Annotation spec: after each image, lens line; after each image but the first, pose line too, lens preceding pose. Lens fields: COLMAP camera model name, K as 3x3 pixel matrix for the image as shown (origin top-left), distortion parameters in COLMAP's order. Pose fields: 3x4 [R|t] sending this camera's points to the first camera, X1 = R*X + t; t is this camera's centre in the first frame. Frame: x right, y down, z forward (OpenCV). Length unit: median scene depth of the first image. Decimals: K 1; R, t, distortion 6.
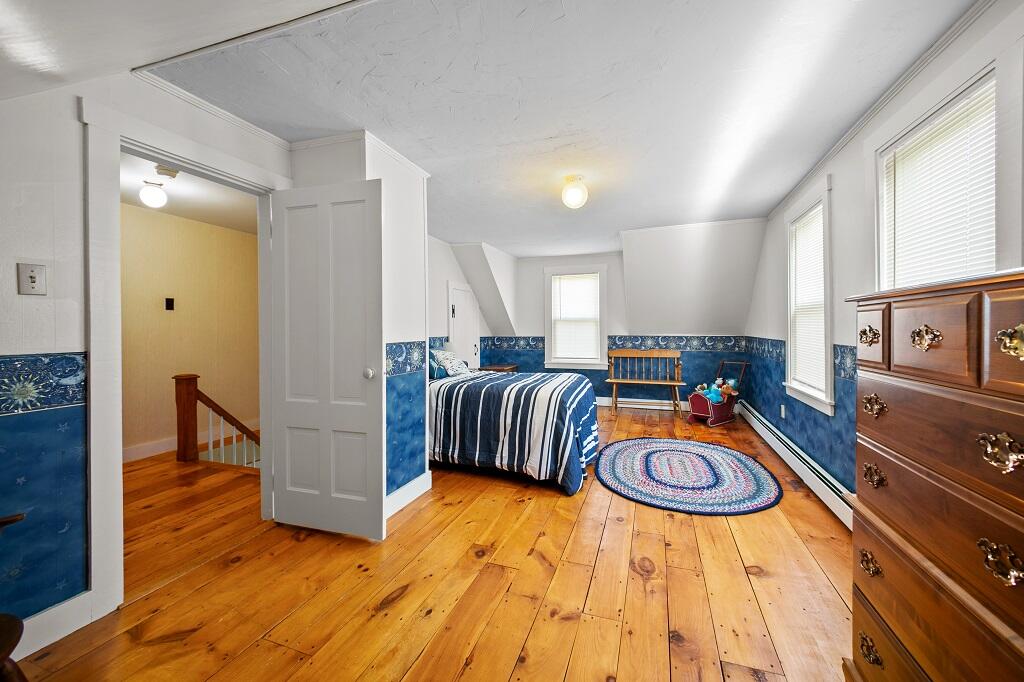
lens RADIAL K [[407.7, 0, 501.8], [0, 407.7, 321.5], [0, 0, 1]] dist [-0.000807, 0.000301]
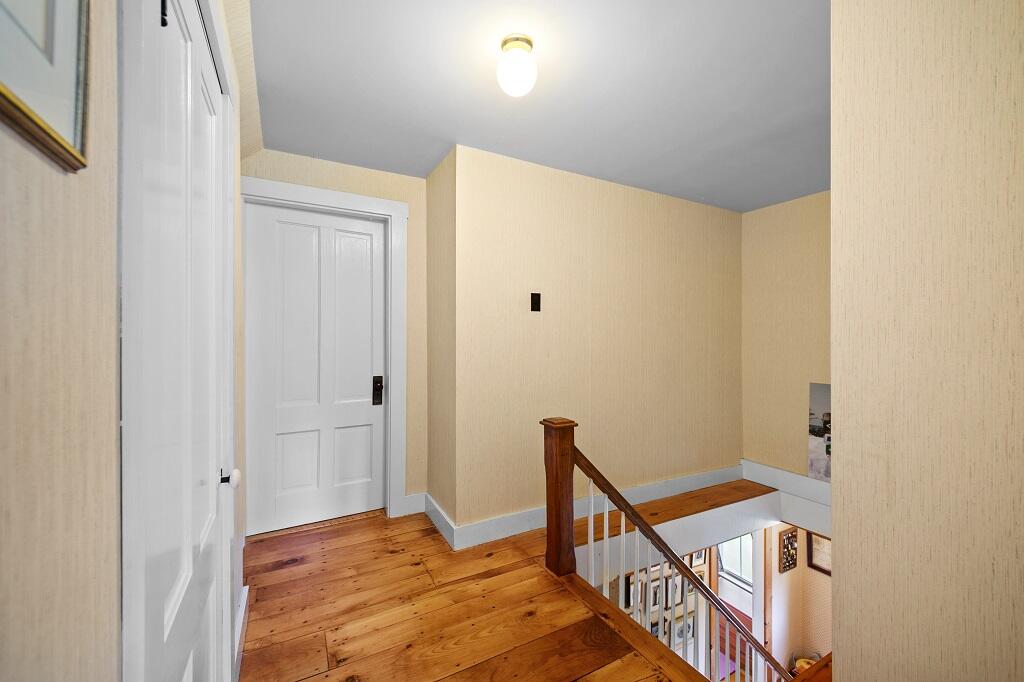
lens RADIAL K [[407.7, 0, 512.0], [0, 407.7, 338.9], [0, 0, 1]] dist [-0.000807, 0.000301]
pose [[0.737996, 0.000448, -0.674805, -0.399499], [0.005976, 0.999956, 0.007199, 0.010973], [0.674779, -0.009345, 0.737961, 0.488734]]
